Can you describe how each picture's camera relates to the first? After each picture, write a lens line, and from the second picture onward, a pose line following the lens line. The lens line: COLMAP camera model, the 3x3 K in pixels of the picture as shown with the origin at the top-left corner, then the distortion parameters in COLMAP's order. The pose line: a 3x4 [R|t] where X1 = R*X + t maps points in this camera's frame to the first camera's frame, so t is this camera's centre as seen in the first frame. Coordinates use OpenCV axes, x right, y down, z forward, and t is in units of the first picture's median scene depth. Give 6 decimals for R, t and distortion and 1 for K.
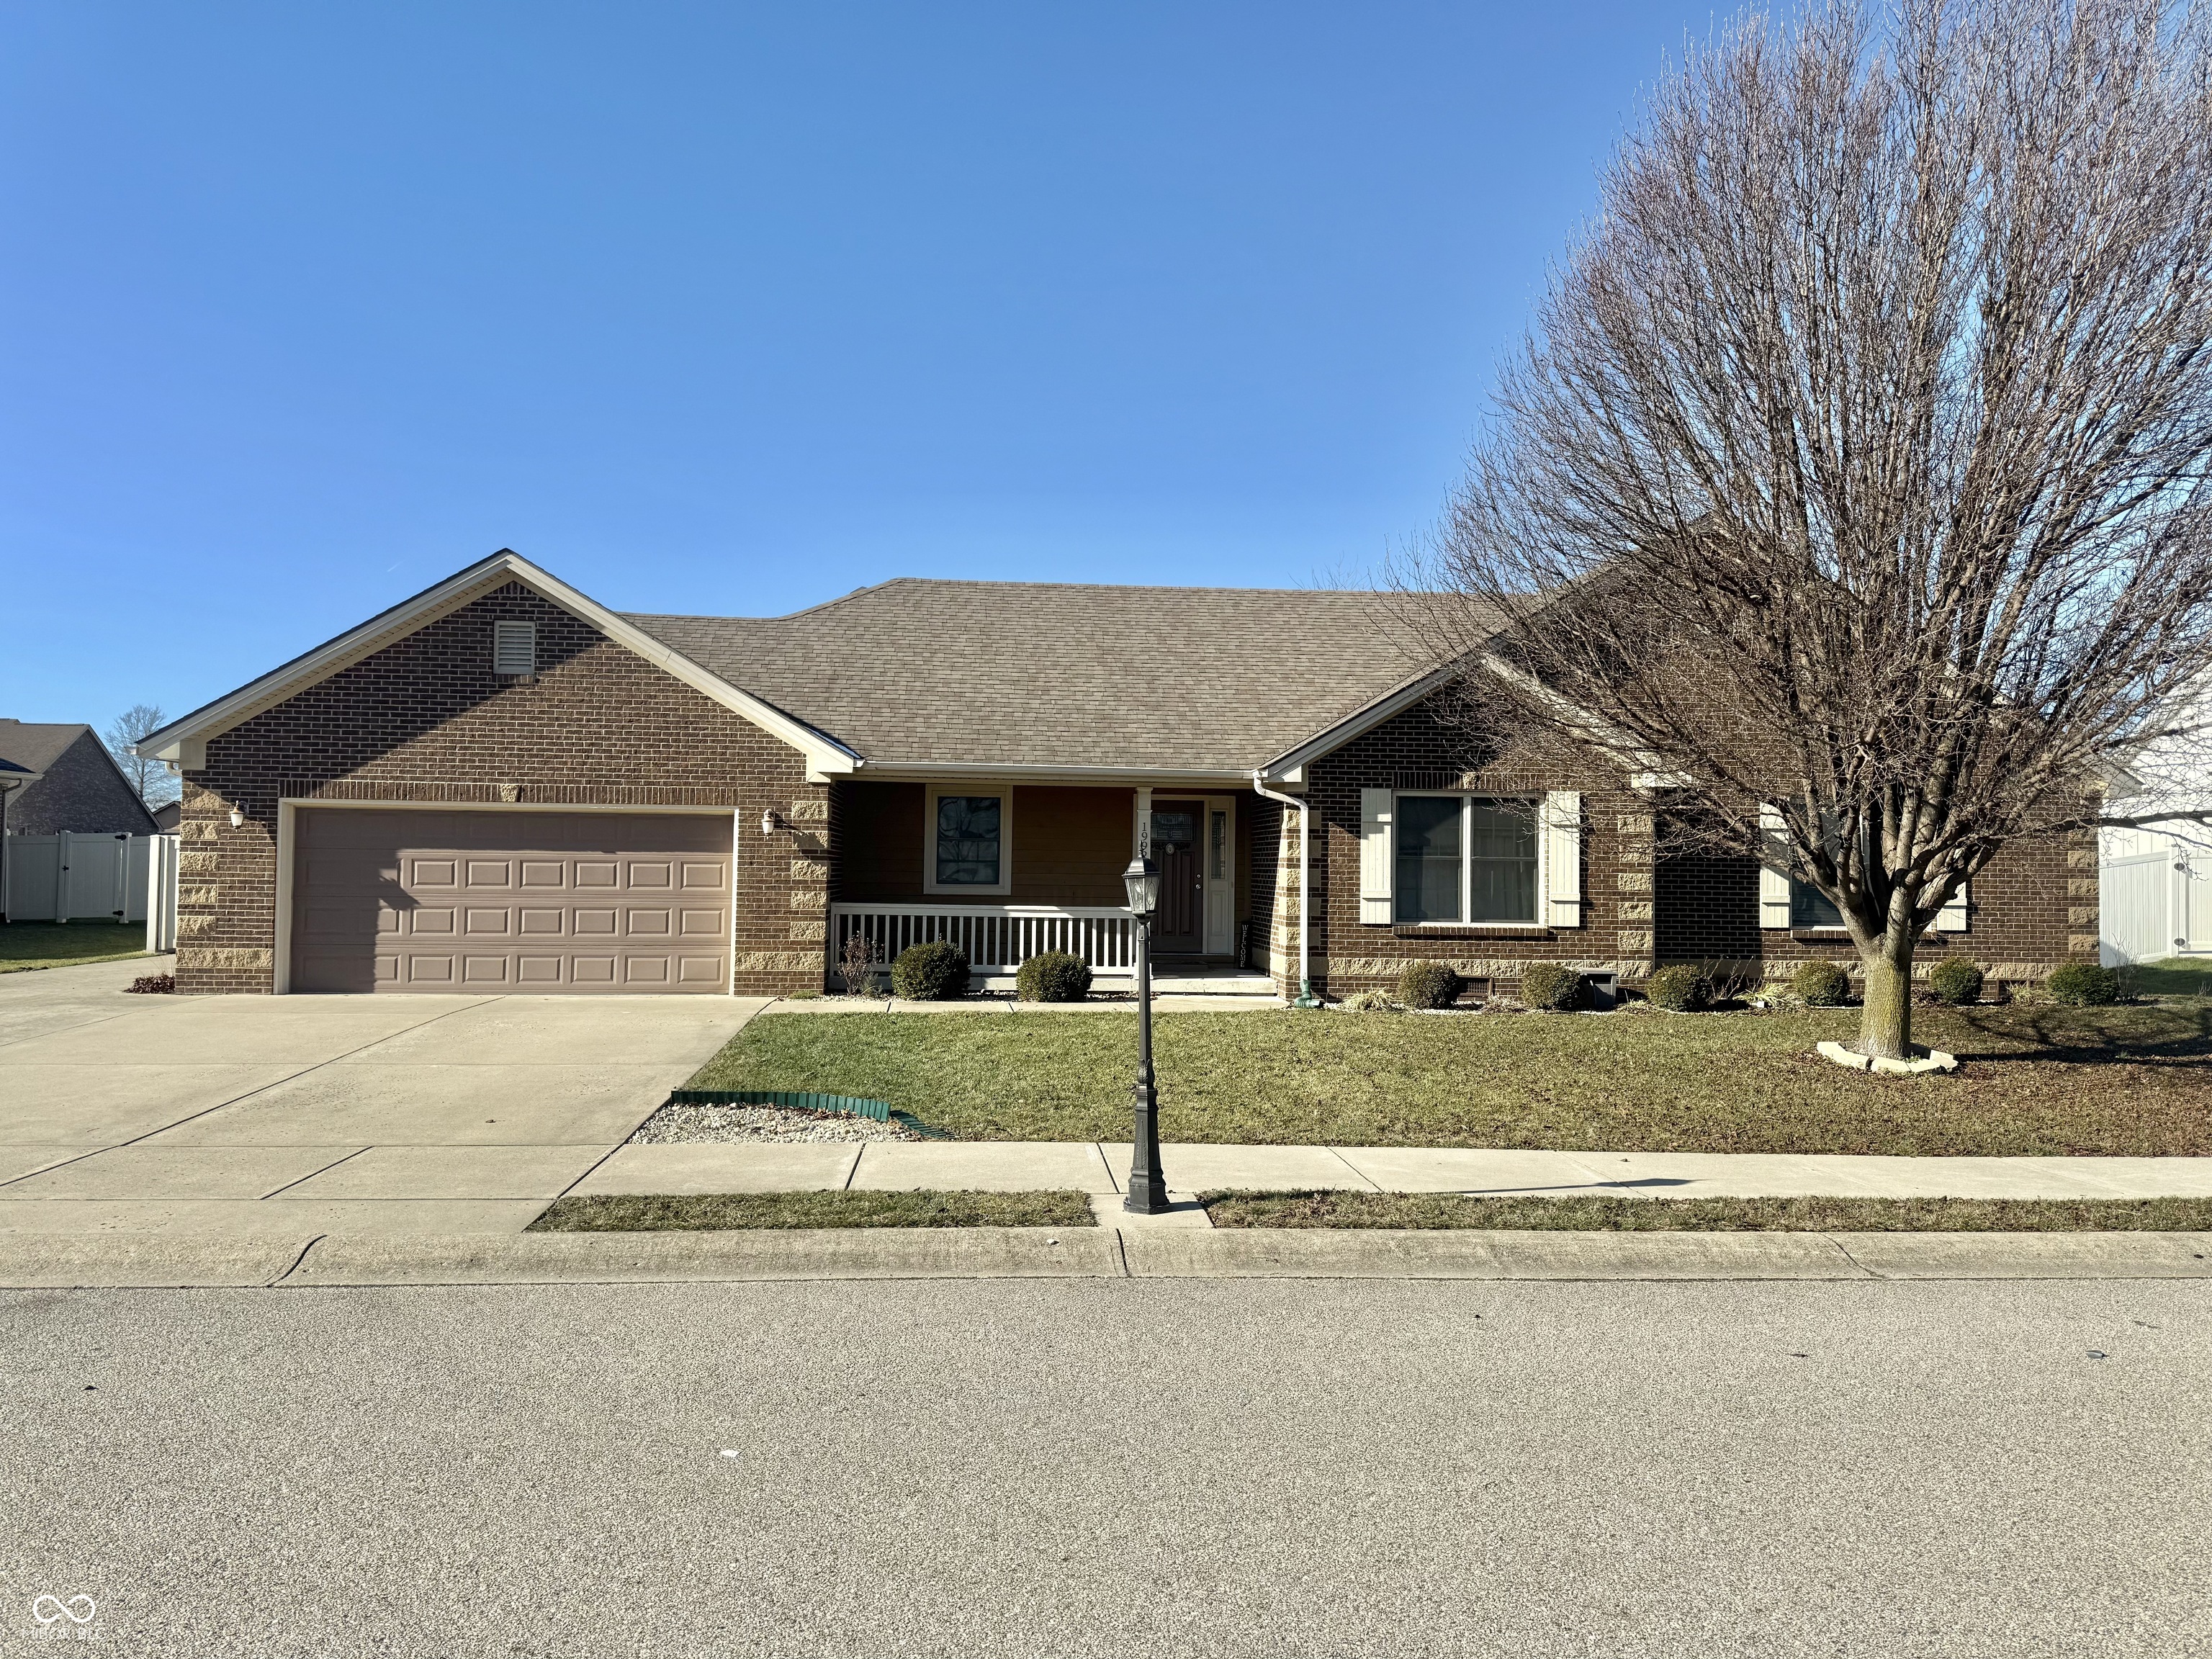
lens RADIAL K [[1547.5, 0, 1098.2], [0, 1547.5, 836.9], [0, 0, 1]] dist [0.153517, -0.254624]
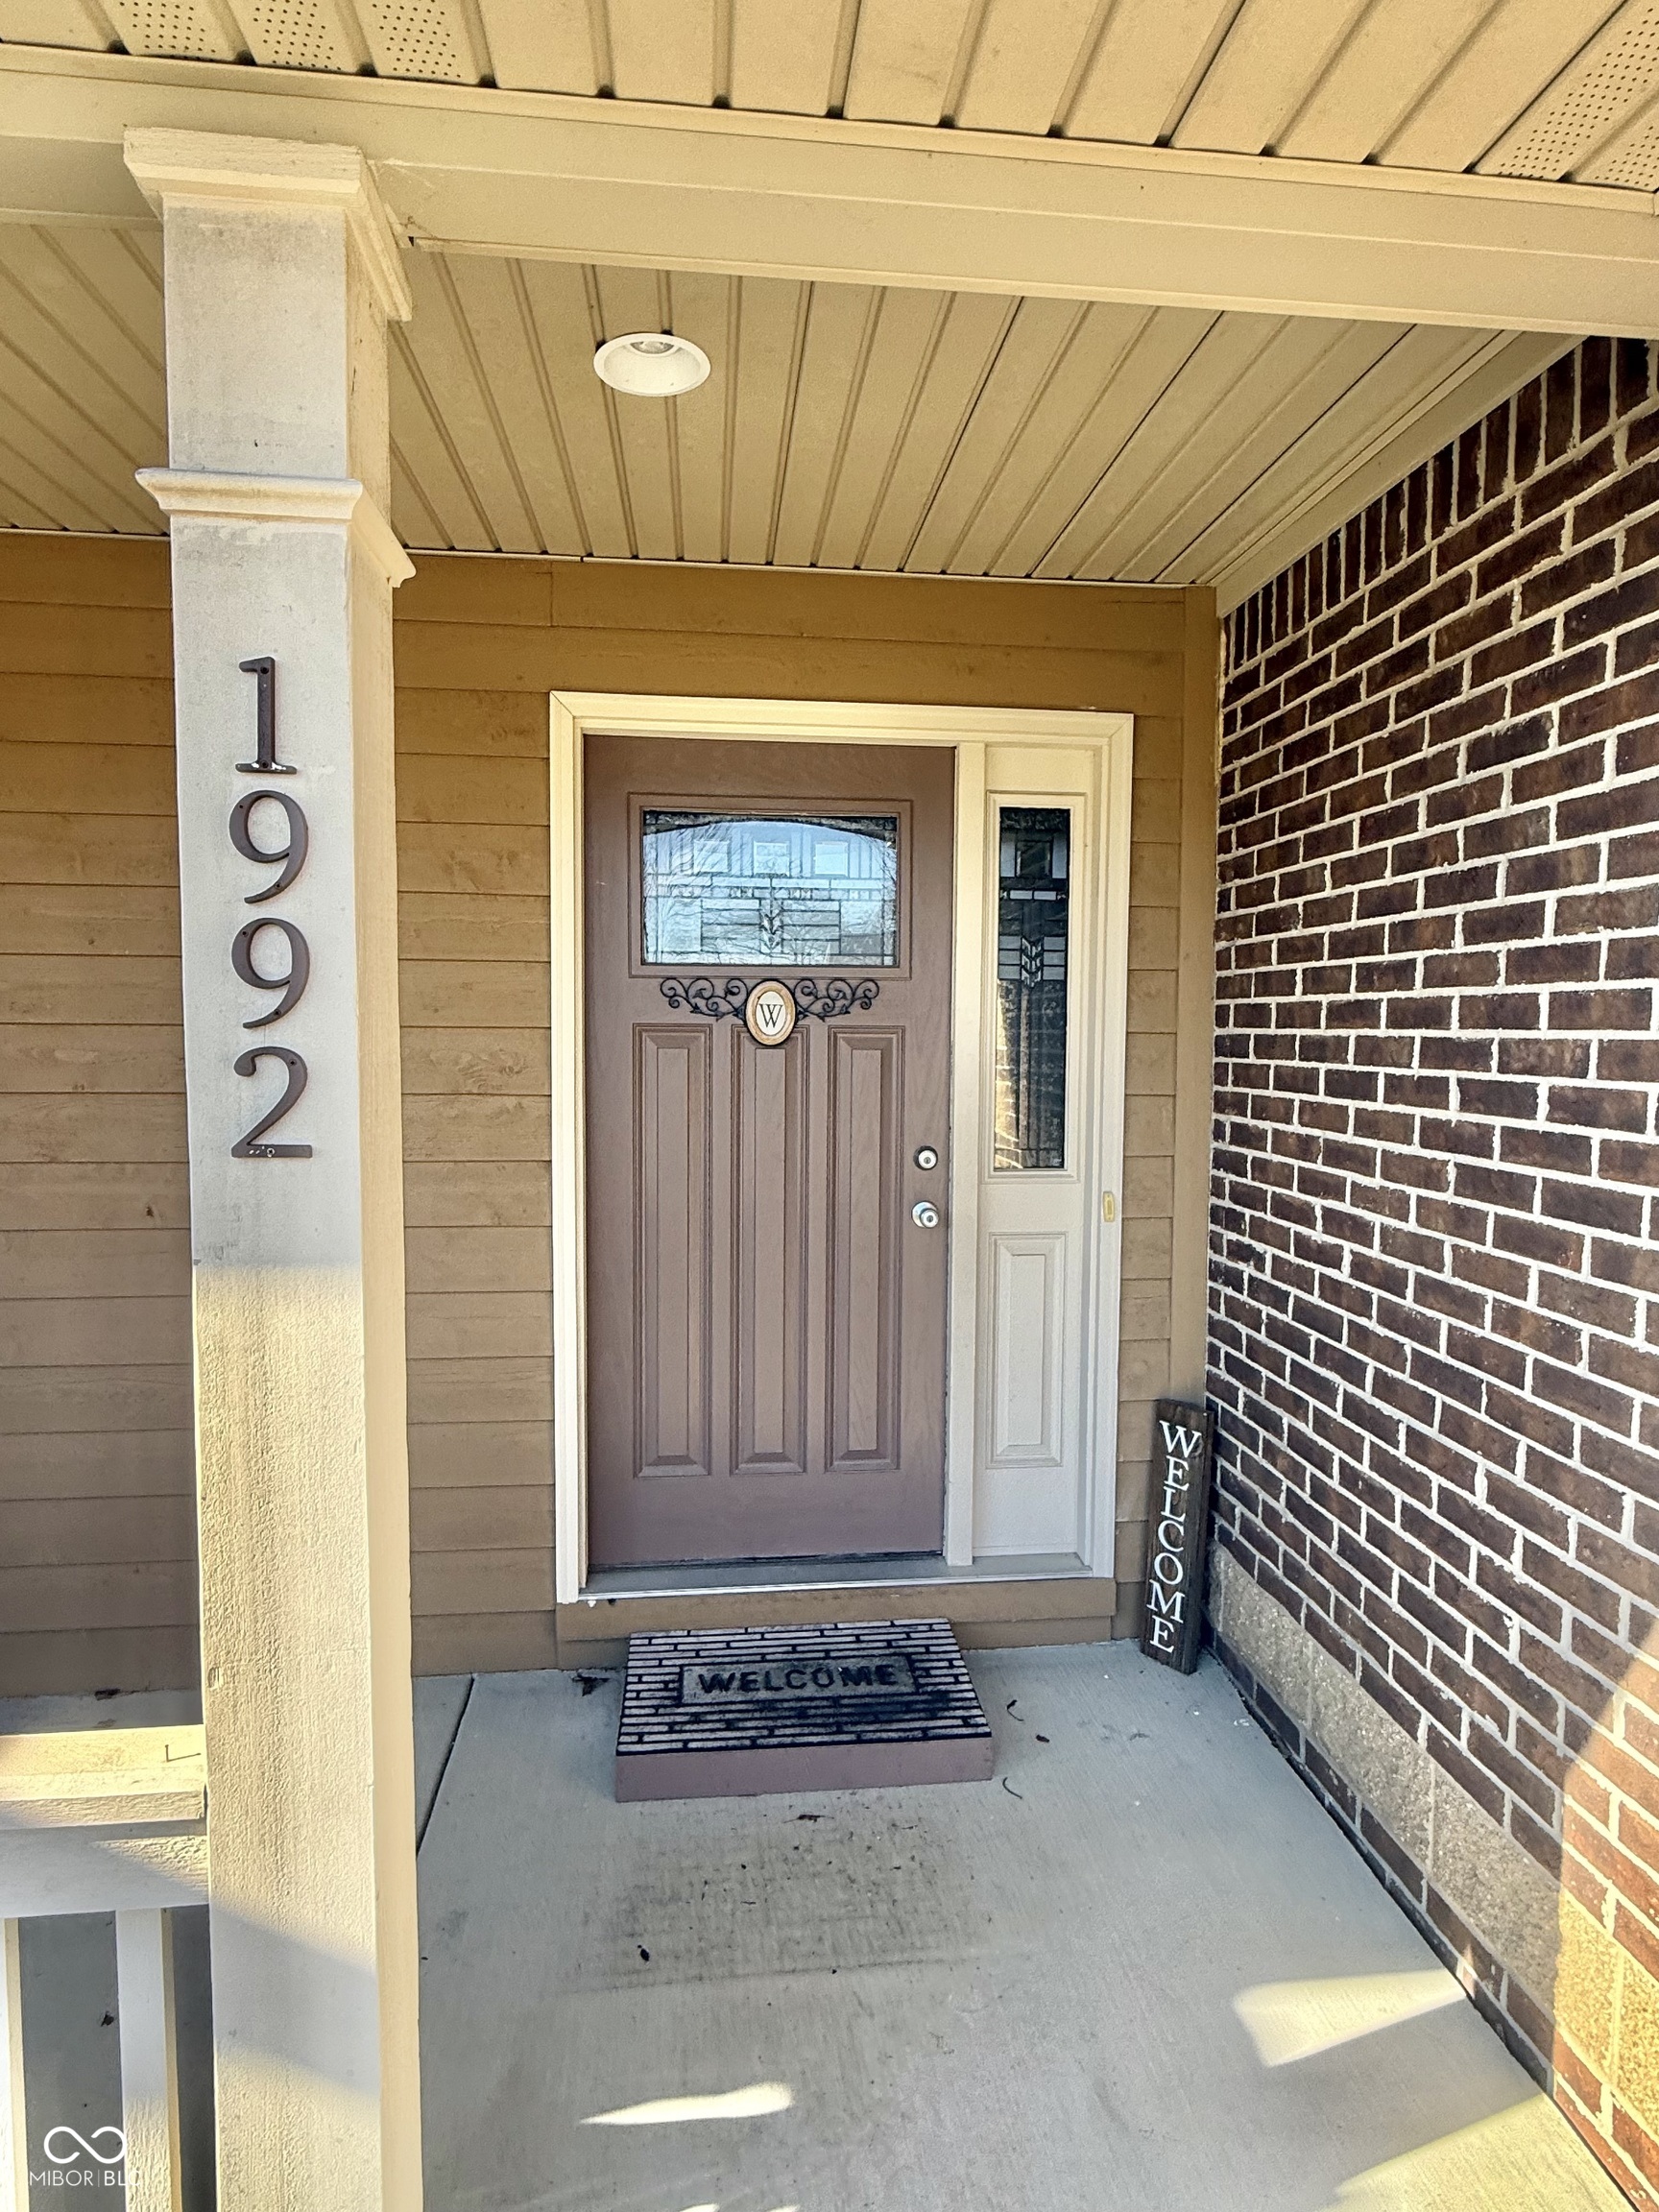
lens RADIAL K [[1171.5, 0, 837.2], [0, 1171.5, 1101.2], [0, 0, 1]] dist [0.001495, -0.000611]
pose [[0.999738, -0.007274, 0.021712, 0.057172], [0.005450, 0.996542, 0.082910, 0.007326], [-0.022240, -0.082770, 0.996320, 0.964037]]
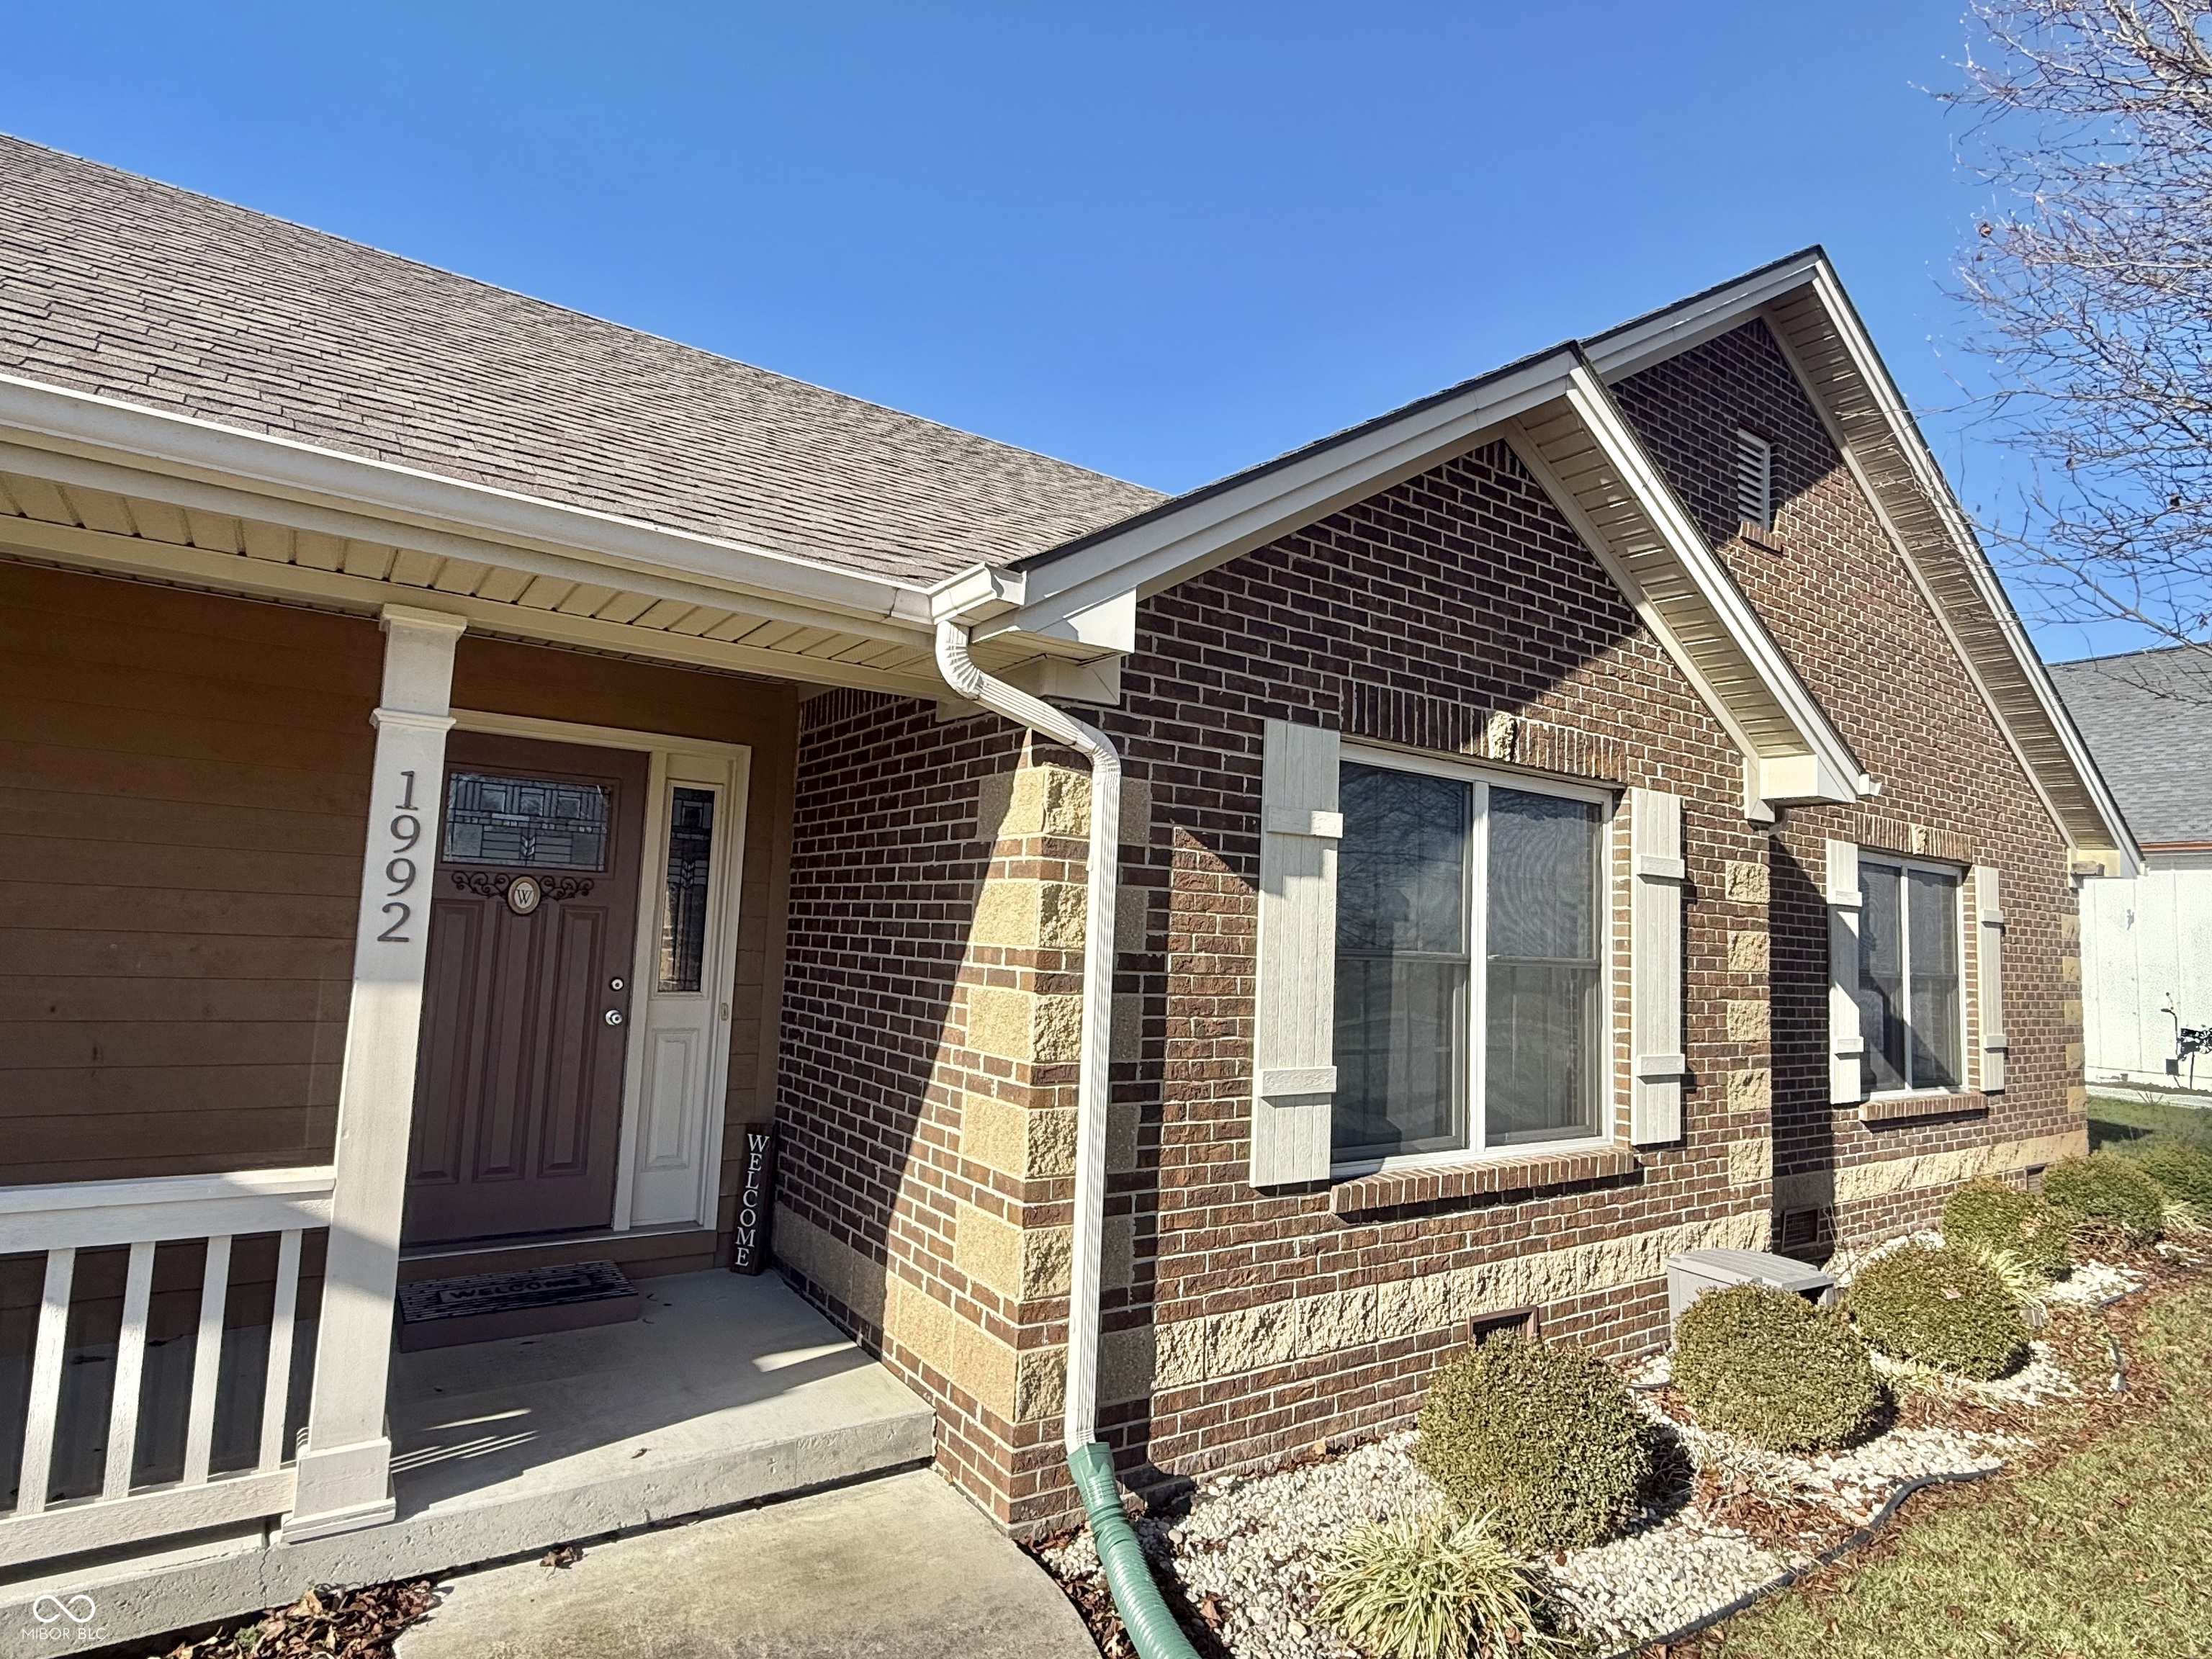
lens RADIAL K [[1167.6, 0, 1102.4], [0, 1167.6, 830.1], [0, 0, 1]] dist [-0.001189, -0.000276]
pose [[0.869321, 0.069550, 0.489329, 0.035569], [-0.042560, 0.996906, -0.066085, 0.005756], [-0.492411, 0.036623, 0.869592, 0.828595]]
